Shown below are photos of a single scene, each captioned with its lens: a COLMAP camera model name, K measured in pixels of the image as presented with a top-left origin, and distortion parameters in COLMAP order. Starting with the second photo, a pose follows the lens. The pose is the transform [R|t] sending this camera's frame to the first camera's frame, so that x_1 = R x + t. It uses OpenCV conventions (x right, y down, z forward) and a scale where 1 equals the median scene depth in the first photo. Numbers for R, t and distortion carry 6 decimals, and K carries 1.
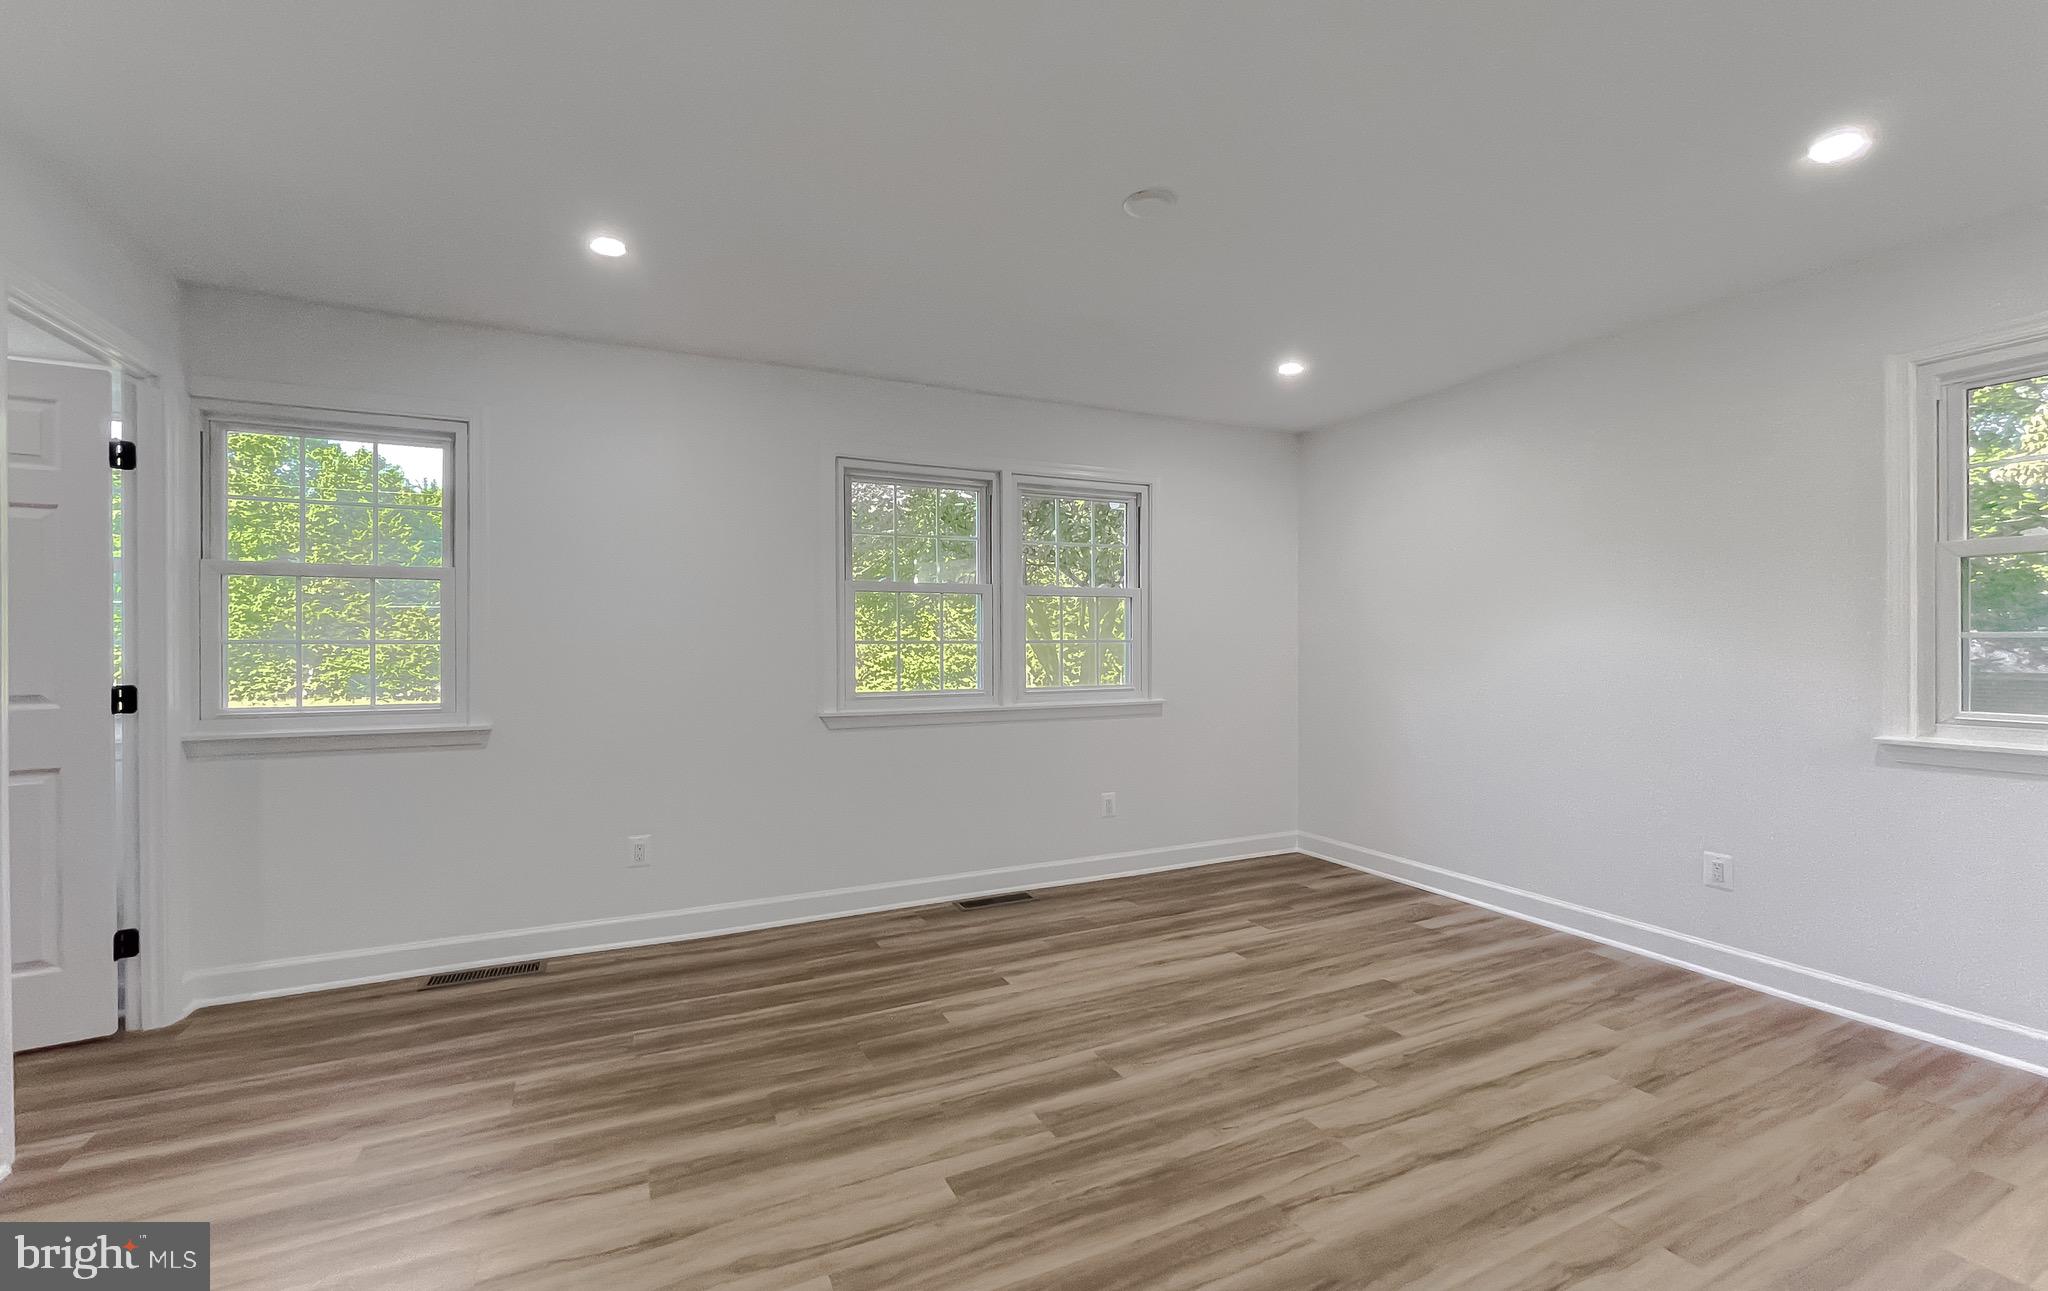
lens RADIAL K [[852.4, 0, 1019.8], [0, 852.4, 646.0], [0, 0, 1]] dist [0.000440, 0.000637]
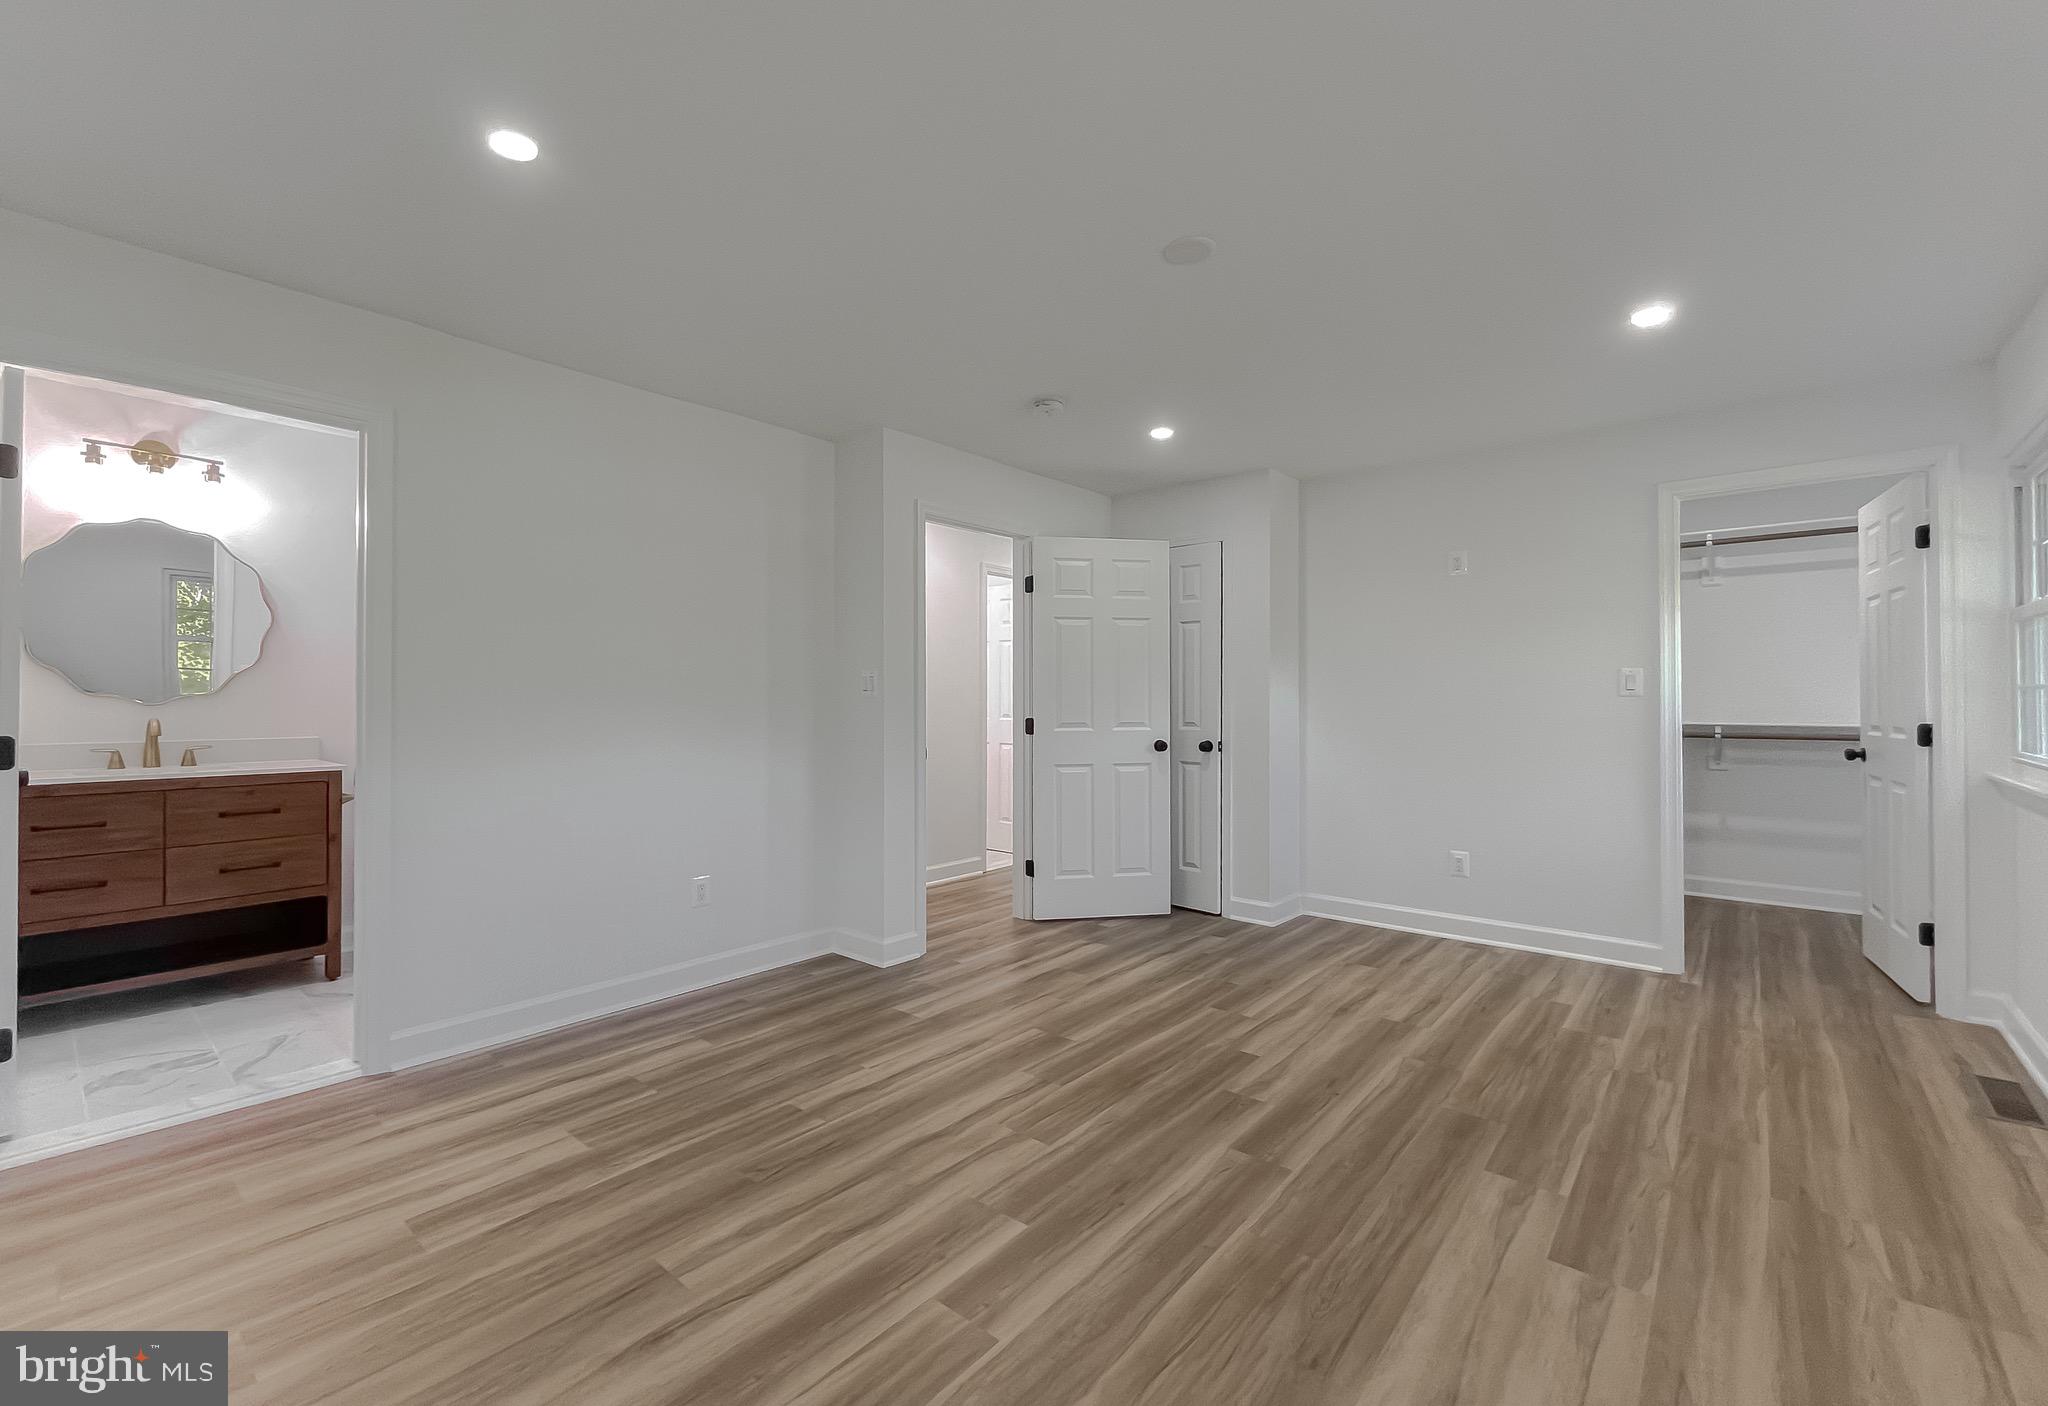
lens RADIAL K [[870.4, 0, 1022.5], [0, 870.4, 699.6], [0, 0, 1]] dist [-0.002748, 0.000339]
pose [[-0.911808, 0.004238, -0.410595, 0.582992], [0.002478, 0.999985, 0.004820, 0.002183], [0.410610, 0.003377, -0.911805, 1.430632]]
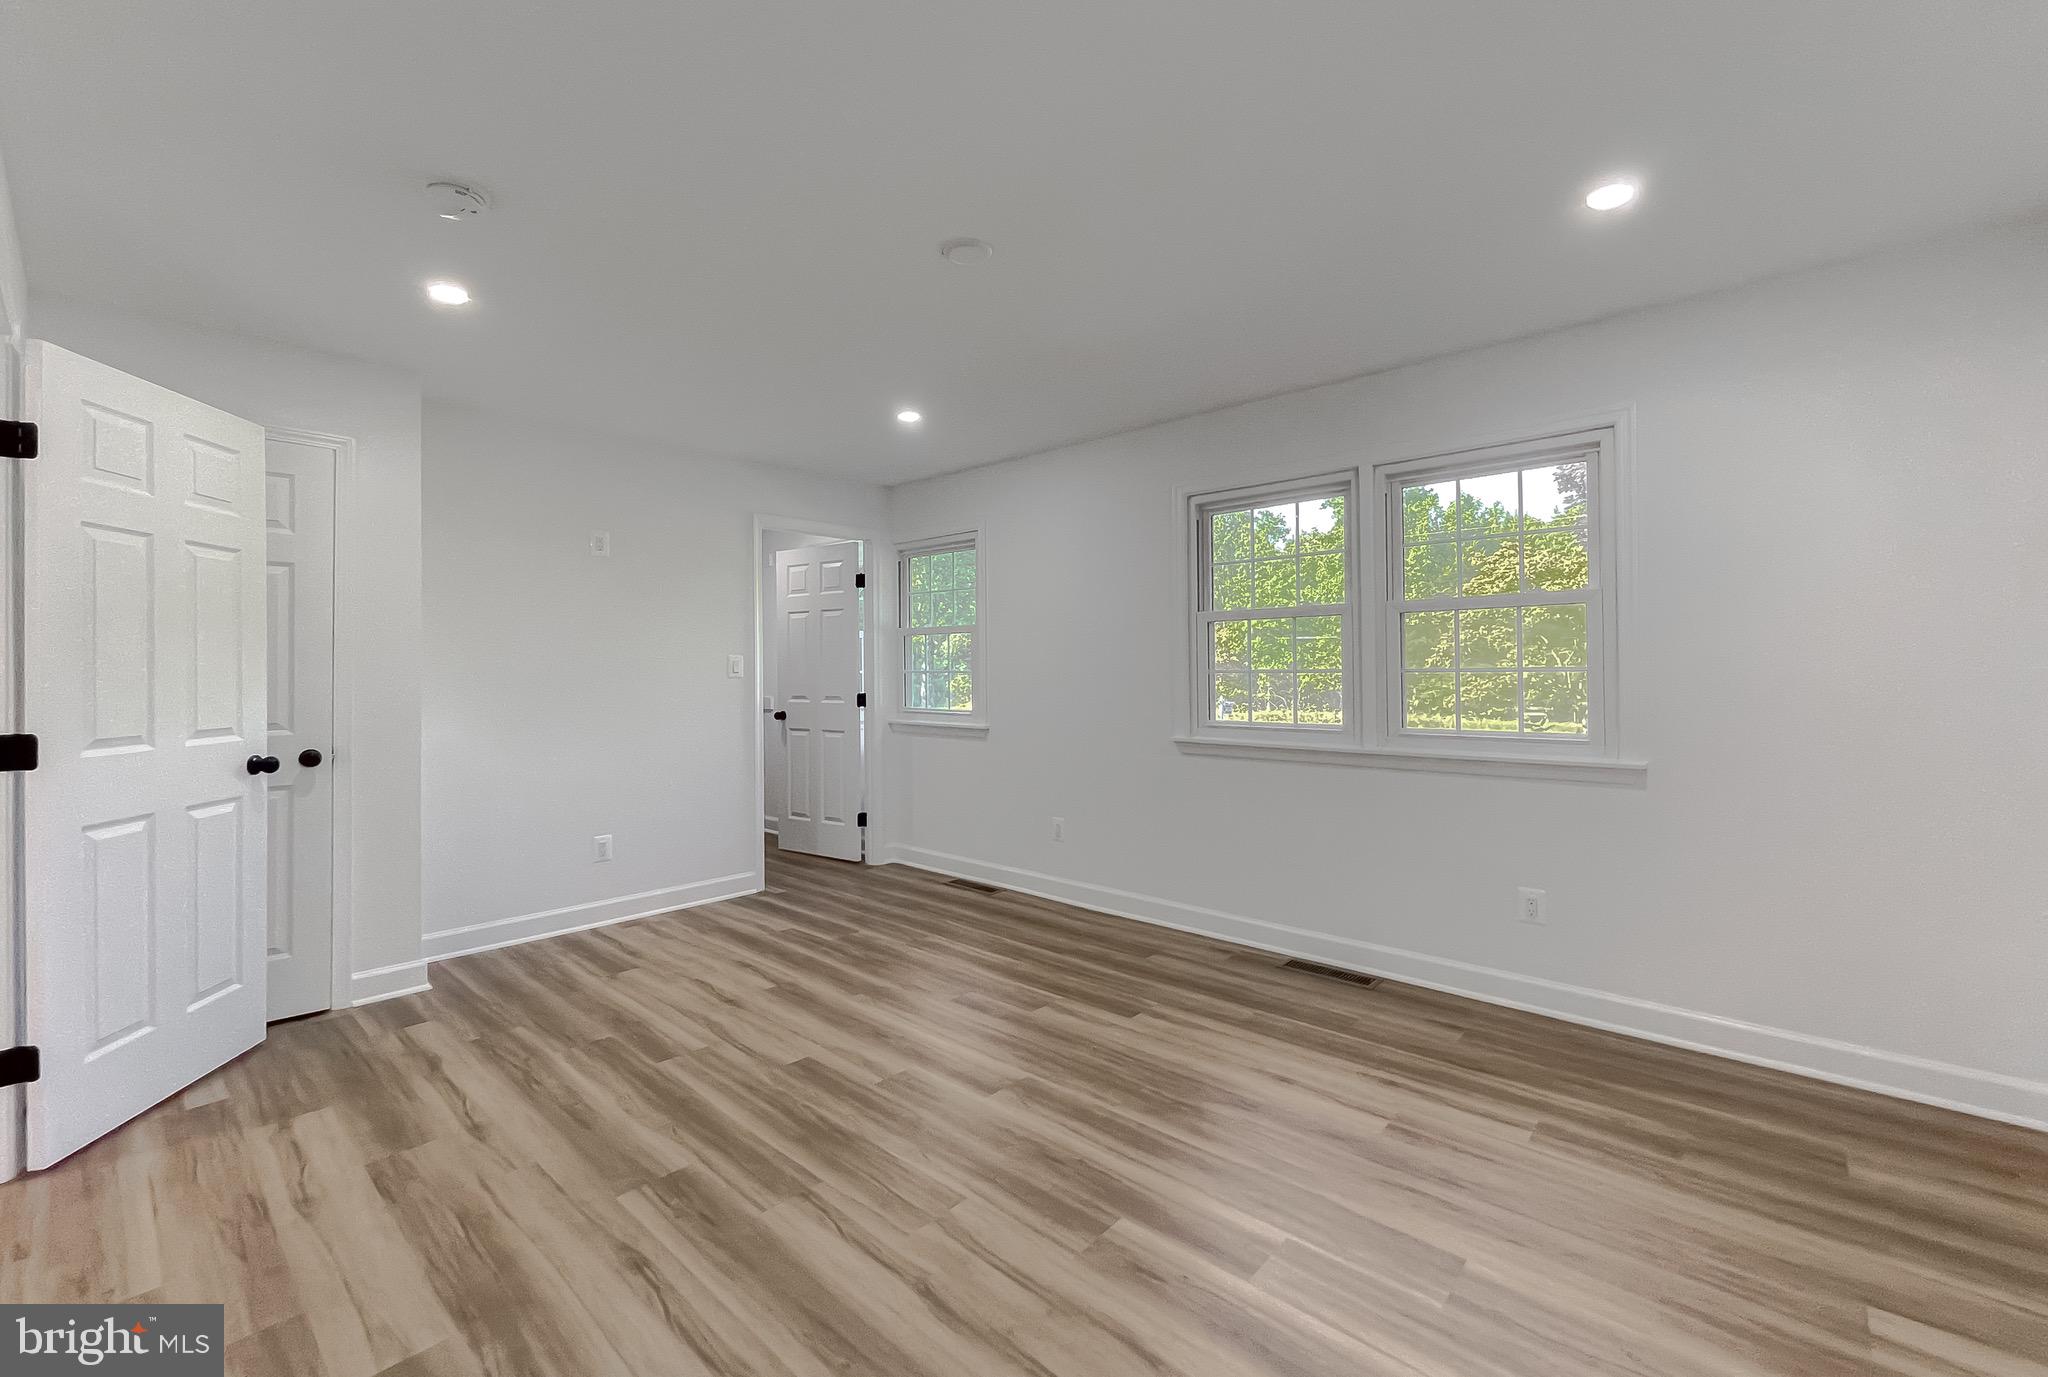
lens RADIAL K [[851.5, 0, 1011.7], [0, 851.5, 673.0], [0, 0, 1]] dist [0.001152, 0.000788]
pose [[0.368455, 0.003683, -0.929638, 0.875470], [0.001661, 0.999988, 0.004620, -0.009860], [0.929644, -0.003246, 0.368444, 0.519271]]
